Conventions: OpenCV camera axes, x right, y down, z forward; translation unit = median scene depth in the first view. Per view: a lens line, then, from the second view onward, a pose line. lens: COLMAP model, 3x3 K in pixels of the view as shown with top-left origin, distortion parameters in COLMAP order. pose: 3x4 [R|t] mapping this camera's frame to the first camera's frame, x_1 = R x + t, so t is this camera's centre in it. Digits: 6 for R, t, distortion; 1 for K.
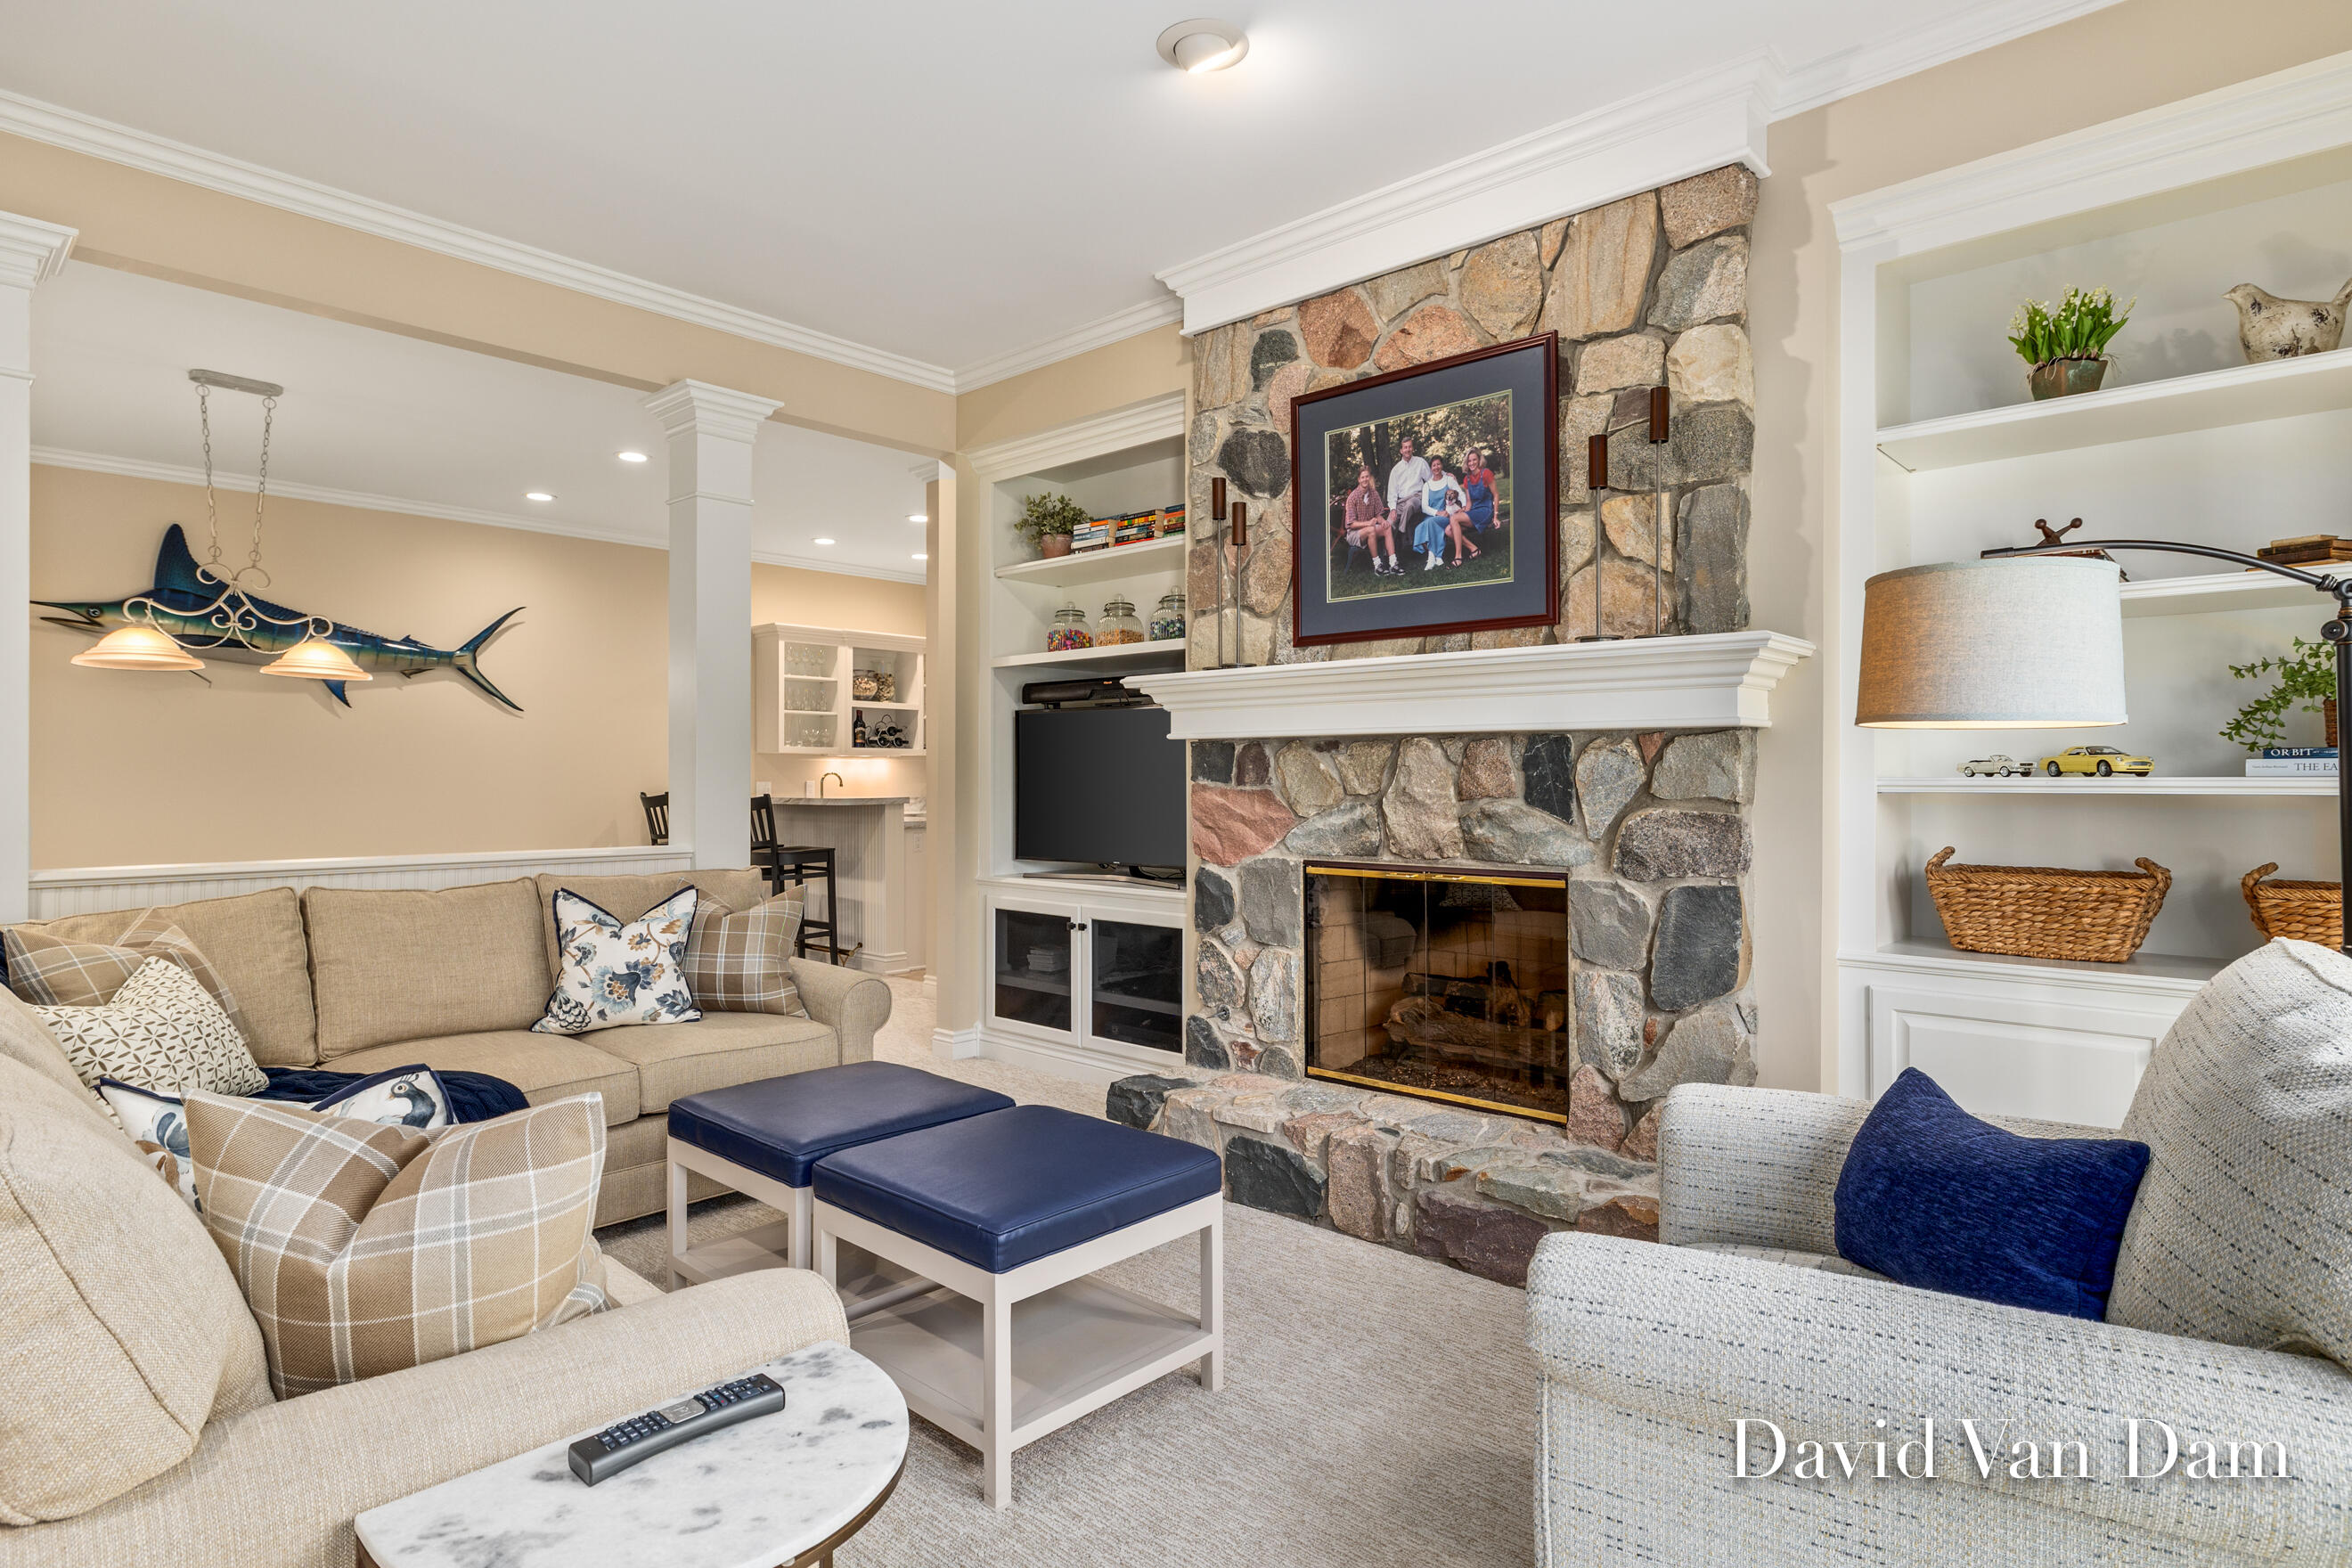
lens RADIAL K [[1253.2, 0, 1176.0], [0, 1253.2, 784.0], [0, 0, 1]] dist [0.000427, -0.000108]
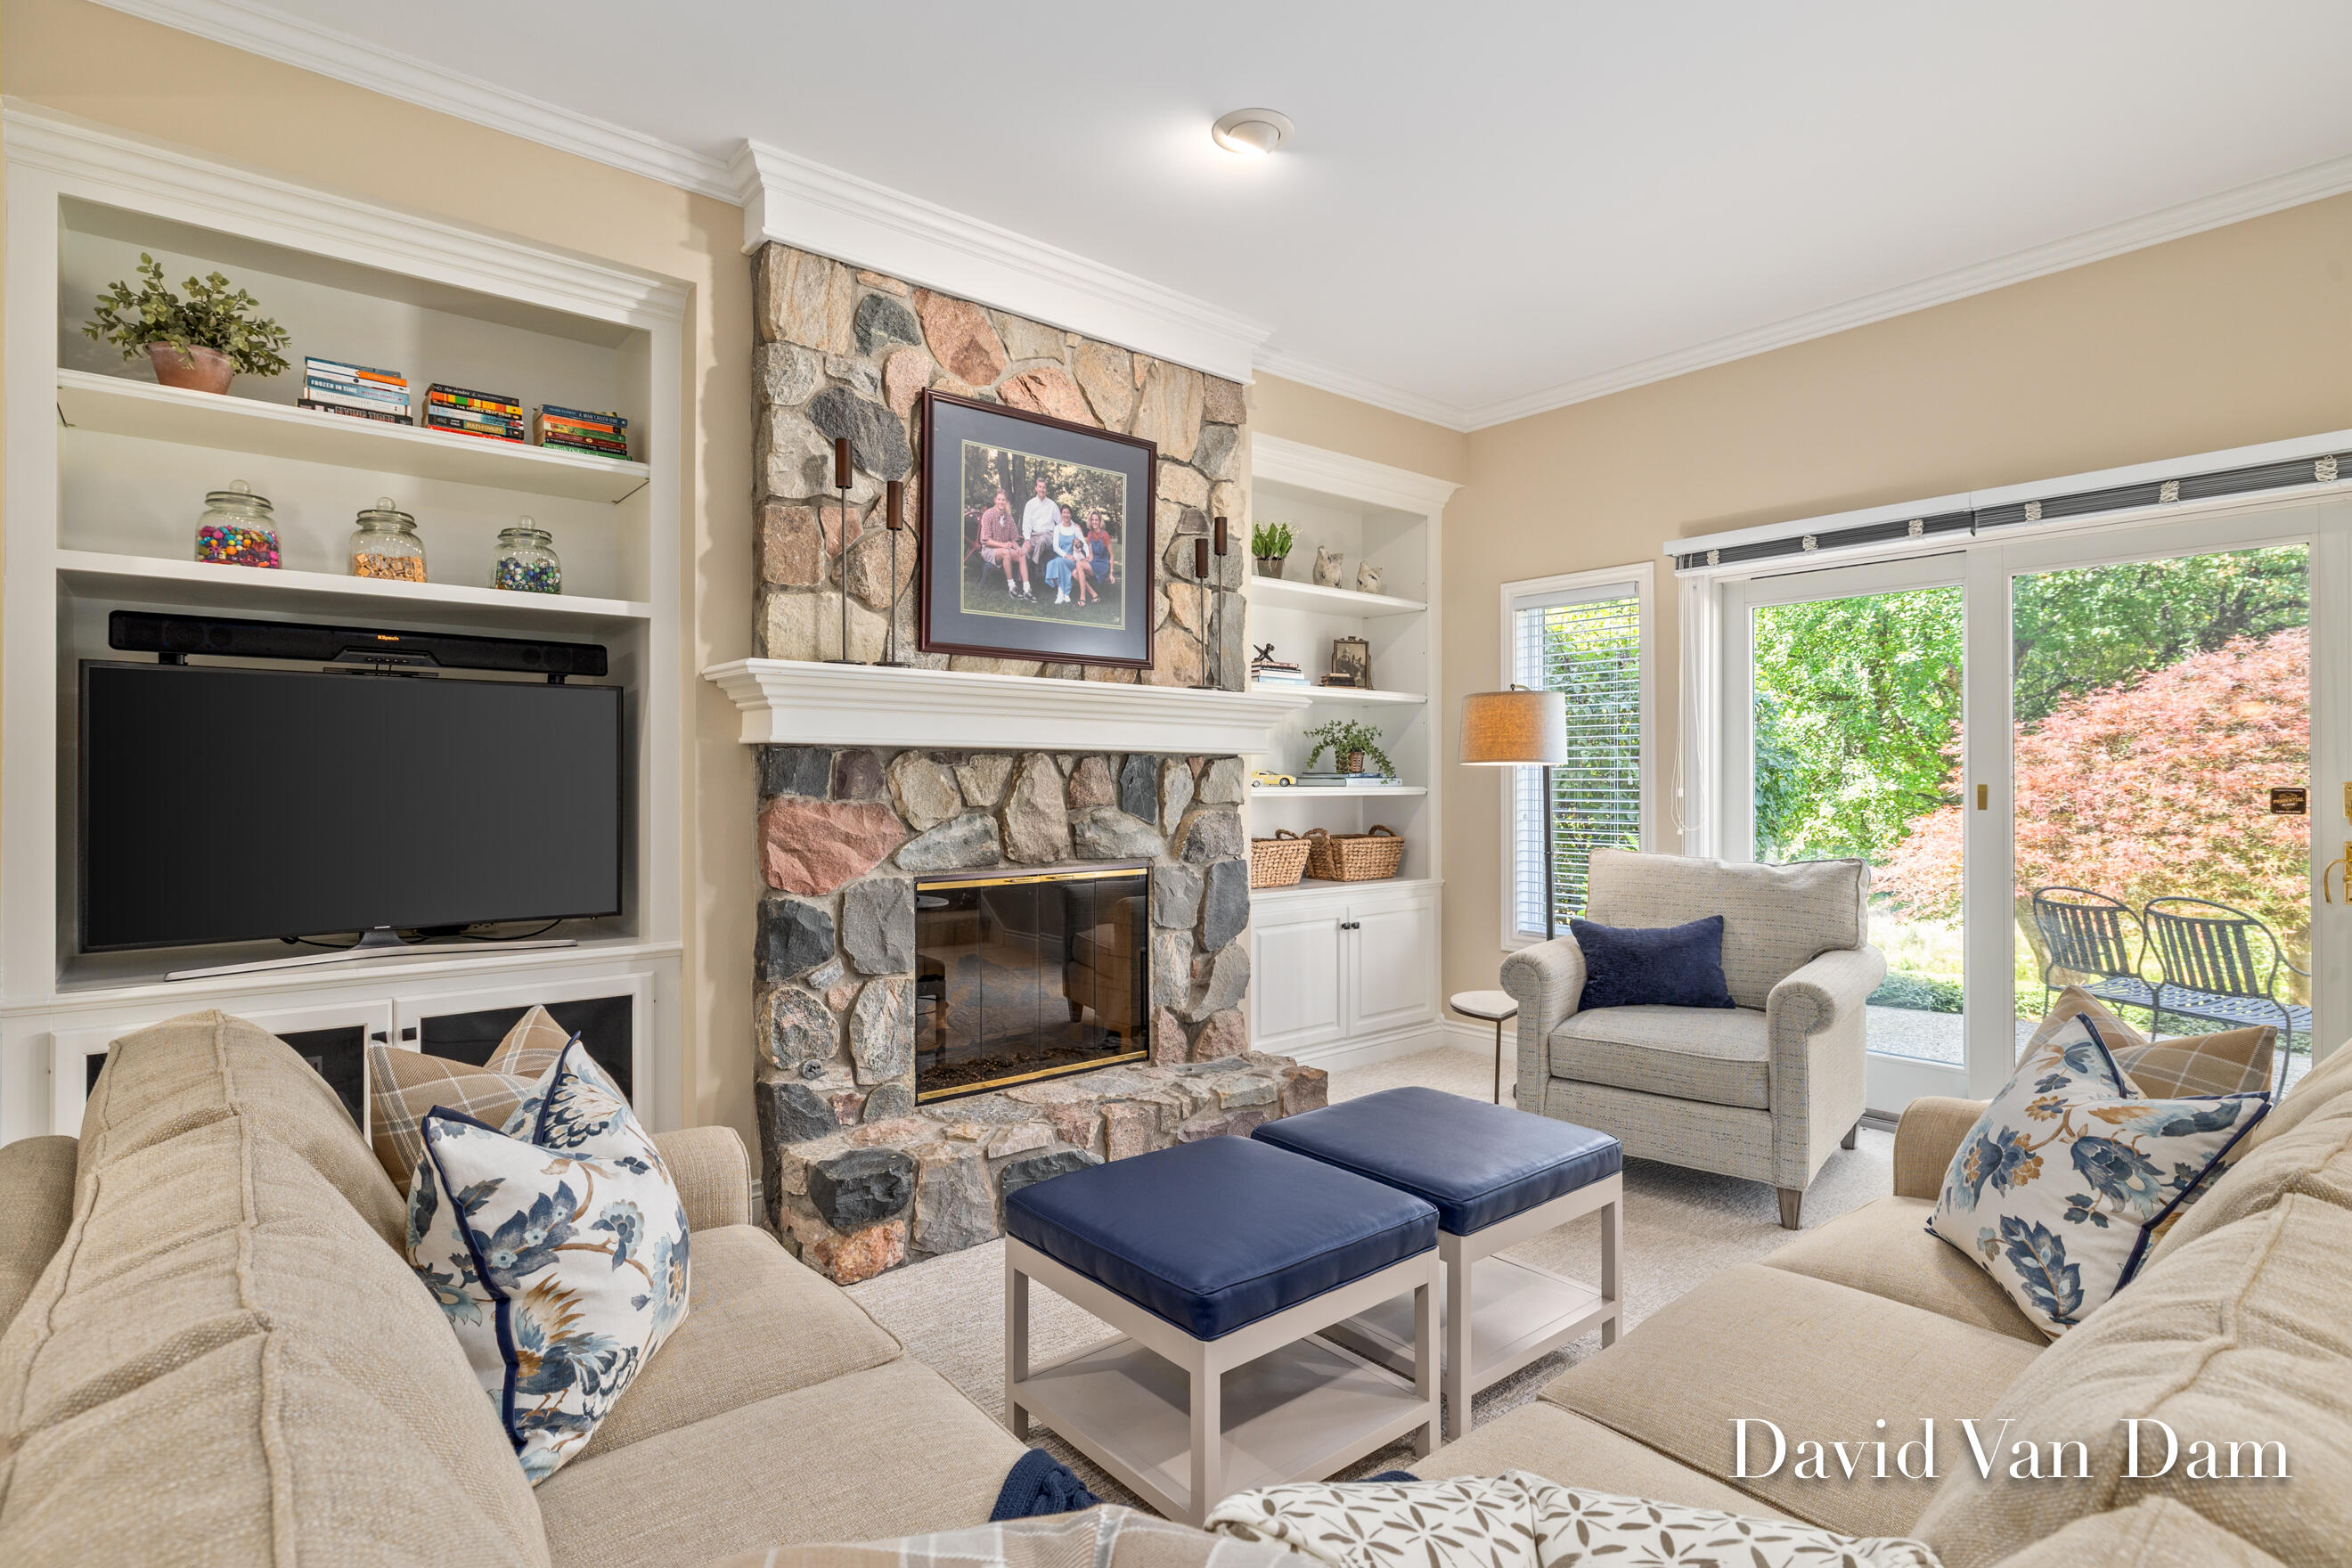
lens RADIAL K [[1170.8, 0, 1176.0], [0, 1170.8, 784.0], [0, 0, 1]] dist [-0.000305, -0.000058]
pose [[0.126372, -0.001953, 0.991981, -0.804838], [0.004295, 0.999990, 0.001422, -0.010584], [-0.991974, 0.004081, 0.126379, 0.746804]]
